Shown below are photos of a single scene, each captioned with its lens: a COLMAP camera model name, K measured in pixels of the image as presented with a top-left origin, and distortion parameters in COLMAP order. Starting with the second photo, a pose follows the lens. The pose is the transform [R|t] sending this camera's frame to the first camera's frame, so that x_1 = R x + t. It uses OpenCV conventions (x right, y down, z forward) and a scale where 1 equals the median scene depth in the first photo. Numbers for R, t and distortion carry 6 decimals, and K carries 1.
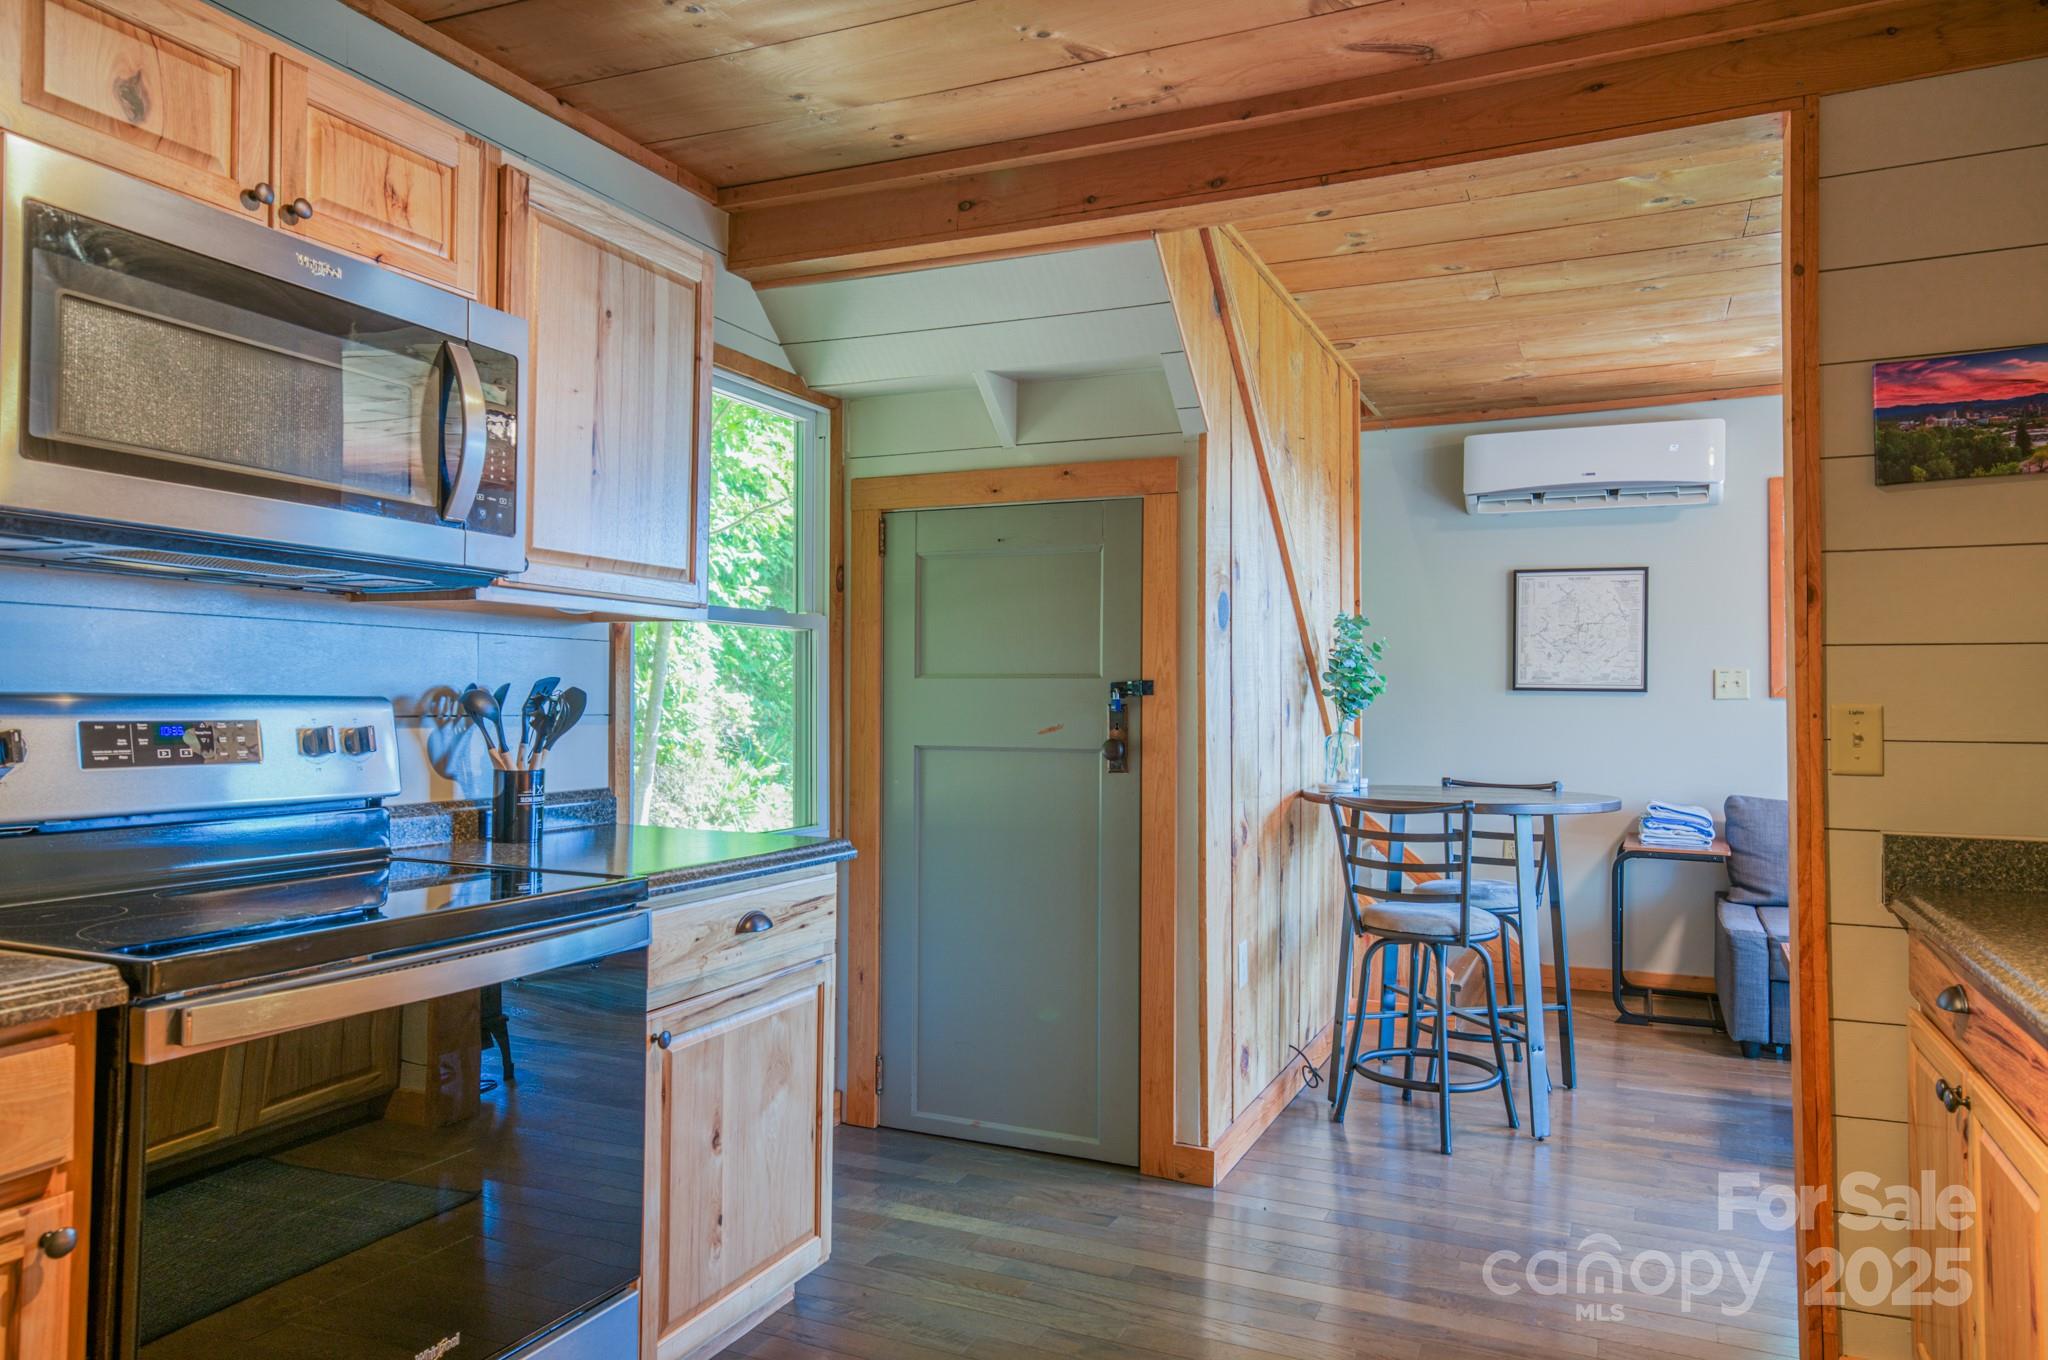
lens RADIAL K [[1314.5, 0, 1020.1], [0, 1314.5, 676.7], [0, 0, 1]] dist [0.008961, 0.003843]
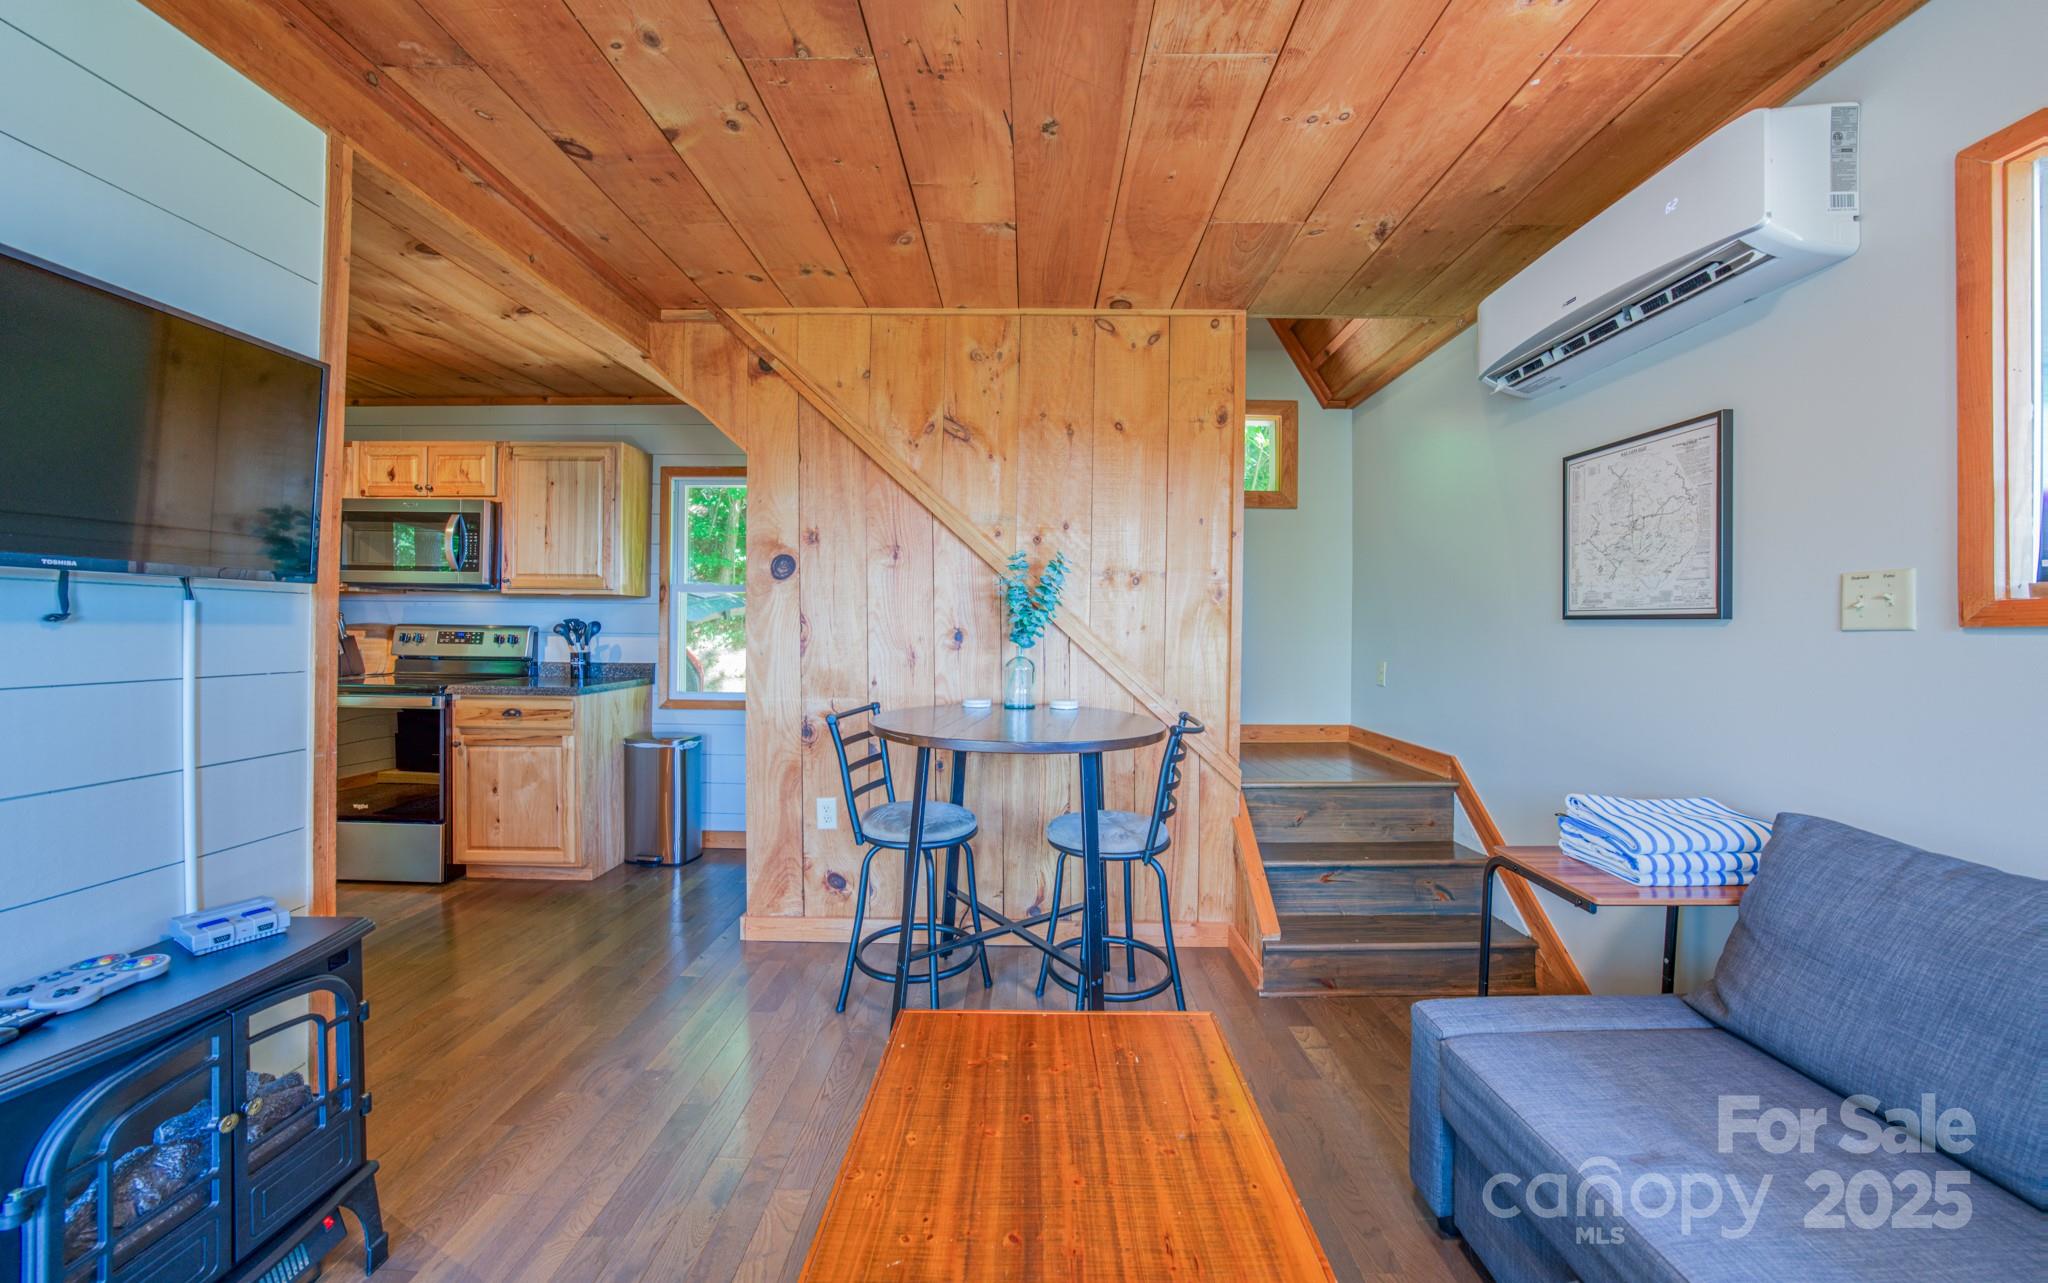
lens RADIAL K [[695.5, 0, 1031.0], [0, 695.5, 627.6], [0, 0, 1]] dist [-0.016362, 0.000026]
pose [[0.422135, -0.003117, -0.906528, 0.666344], [0.009298, 0.999956, 0.000891, 0.013230], [0.906485, -0.008805, 0.422145, 0.622287]]
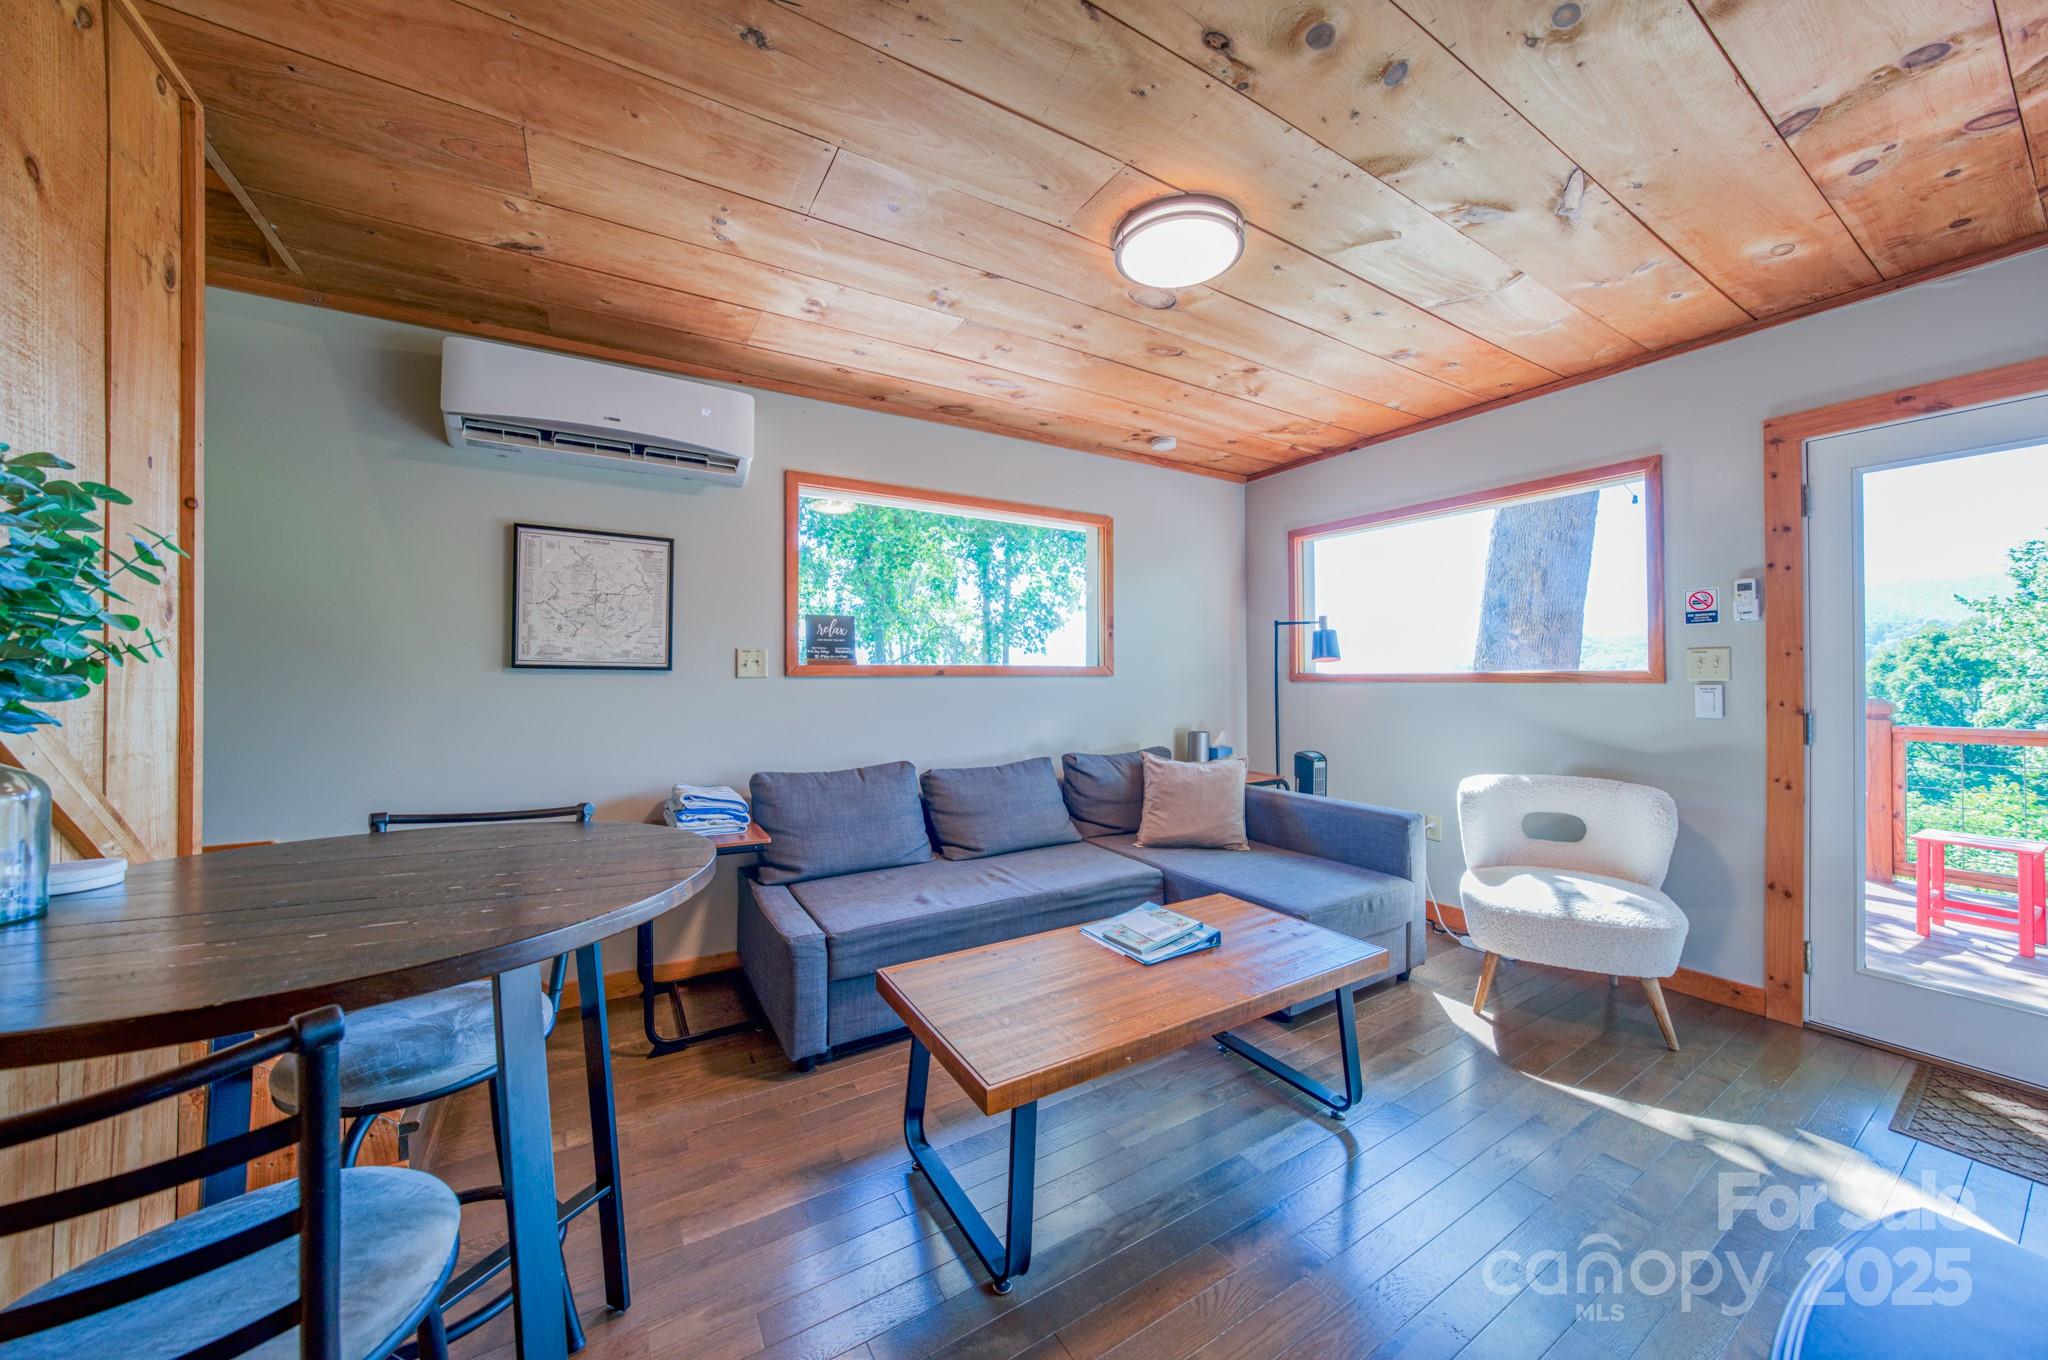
lens RADIAL K [[703.7, 0, 1009.9], [0, 703.7, 681.2], [0, 0, 1]] dist [-0.014313, 0.000697]
pose [[0.563540, -0.007904, 0.826051, 0.207066], [-0.012291, 0.999763, 0.017951, 0.007882], [-0.825997, -0.020270, 0.563309, 0.544605]]
